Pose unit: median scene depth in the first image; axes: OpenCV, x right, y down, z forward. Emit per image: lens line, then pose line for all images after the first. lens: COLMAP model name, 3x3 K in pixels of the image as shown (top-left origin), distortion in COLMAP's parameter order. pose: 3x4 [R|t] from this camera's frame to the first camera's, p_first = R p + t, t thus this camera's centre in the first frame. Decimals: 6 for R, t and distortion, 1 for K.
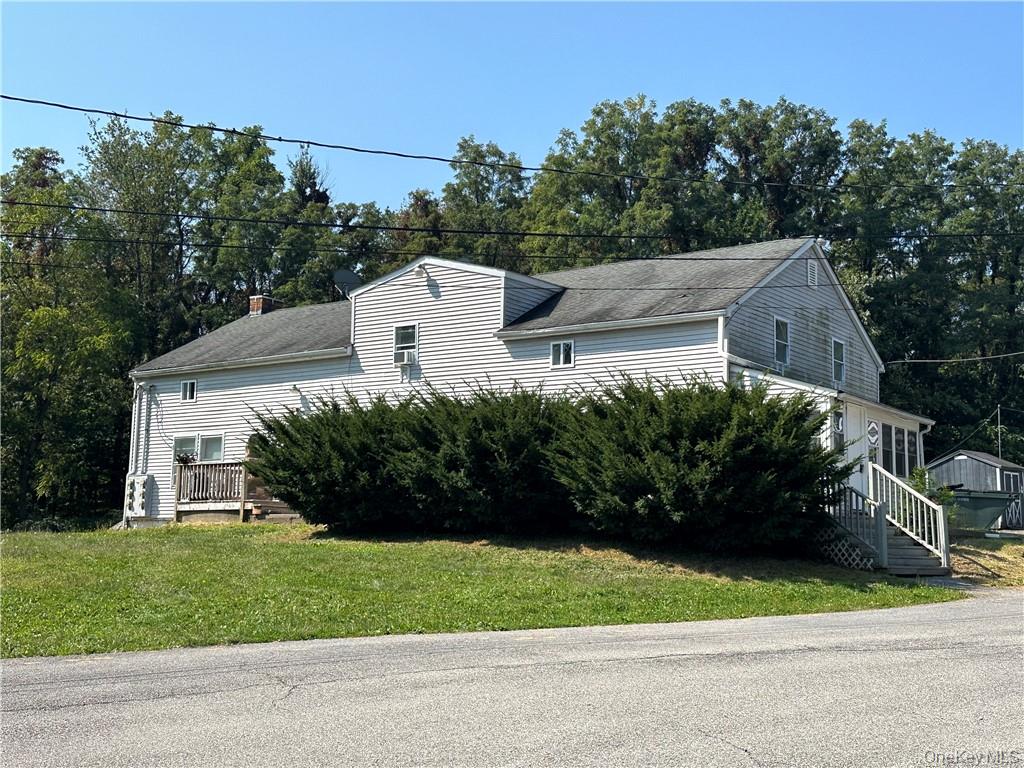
lens RADIAL K [[1266.2, 0, 517.4], [0, 1266.2, 378.5], [0, 0, 1]] dist [0.125601, 0.000000]
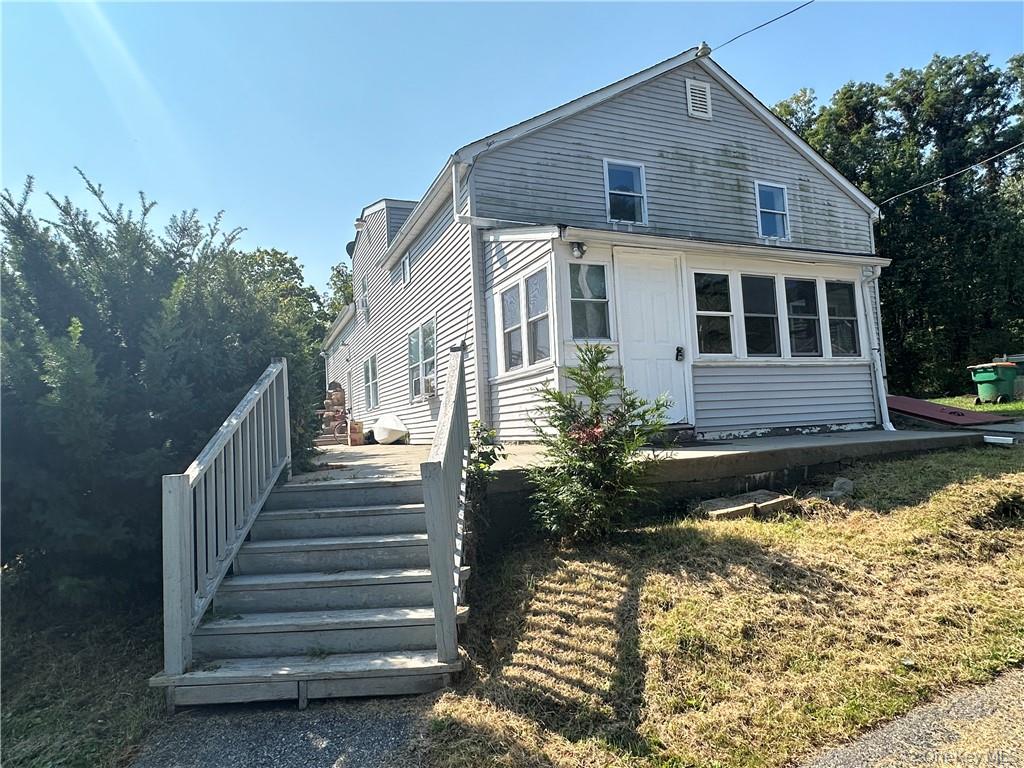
lens RADIAL K [[596.5, 0, 510.5], [0, 596.5, 384.5], [0, 0, 1]] dist [-0.001781, 0.007129]
pose [[0.852122, -0.100942, -0.513516, 0.271305], [0.139790, 0.989472, 0.037466, 0.049490], [0.504328, -0.103710, 0.857261, 0.568120]]
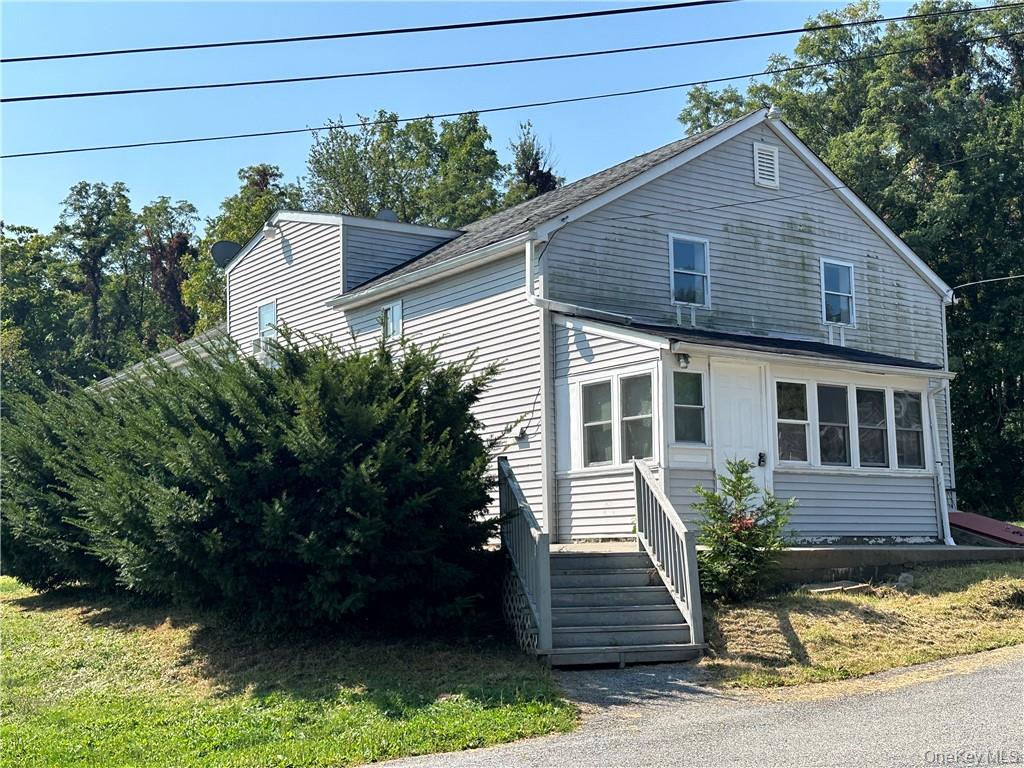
lens RADIAL K [[1266.2, 0, 508.6], [0, 1266.2, 386.6], [0, 0, 1]] dist [0.125601, 0.000000]
pose [[0.943554, -0.076448, -0.322275, 0.280476], [0.080416, 0.996761, -0.001004, 0.019999], [0.321308, -0.024968, 0.946646, 0.296273]]
